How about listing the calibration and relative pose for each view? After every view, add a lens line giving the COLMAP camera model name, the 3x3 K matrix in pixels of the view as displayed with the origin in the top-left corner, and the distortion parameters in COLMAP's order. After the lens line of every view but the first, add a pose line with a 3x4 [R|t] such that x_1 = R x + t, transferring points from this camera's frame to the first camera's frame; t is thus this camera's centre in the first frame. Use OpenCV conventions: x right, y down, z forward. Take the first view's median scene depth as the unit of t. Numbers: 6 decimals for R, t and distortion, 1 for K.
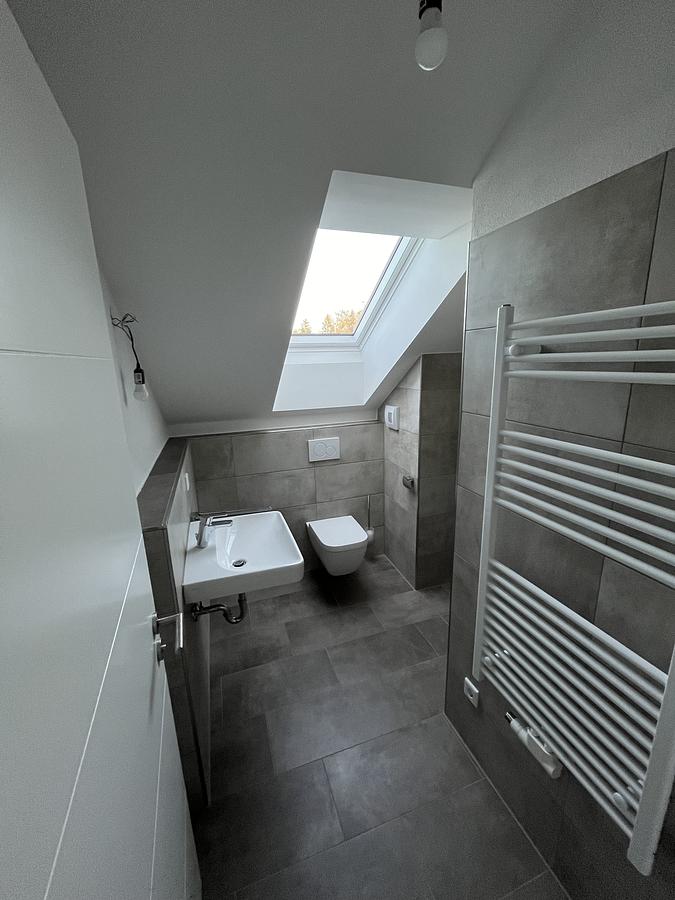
lens RADIAL K [[365.7, 0, 337.4], [0, 365.7, 448.9], [0, 0, 1]] dist [-0.002796, -0.000401]
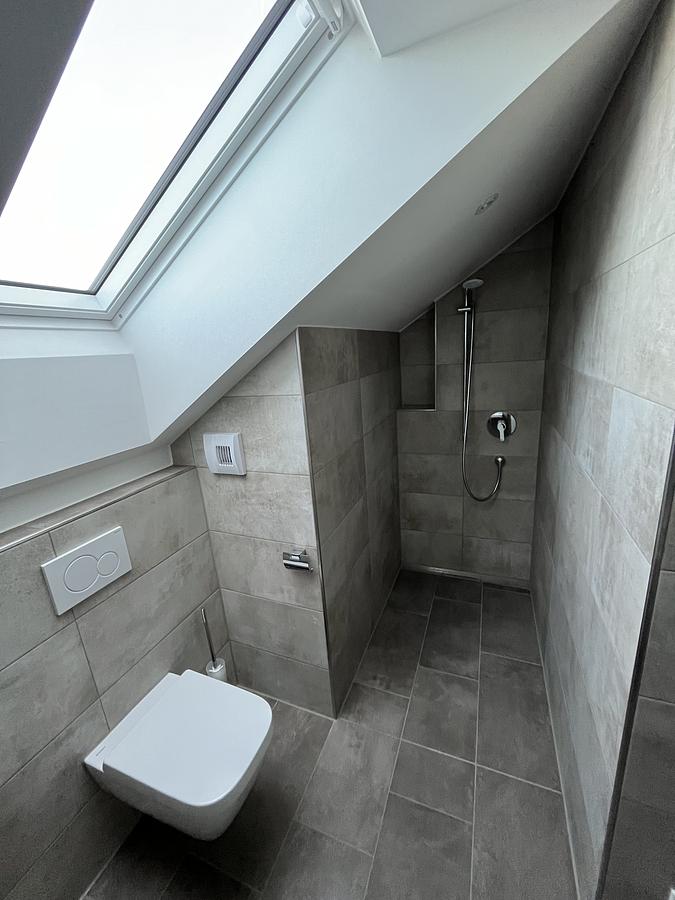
lens RADIAL K [[365.7, 0, 337.4], [0, 365.7, 448.9], [0, 0, 1]] dist [-0.002796, -0.000401]
pose [[0.652408, -0.214734, 0.726810, -0.126736], [0.232214, 0.969532, 0.078003, -0.096295], [-0.721416, 0.117886, 0.682395, 0.515786]]
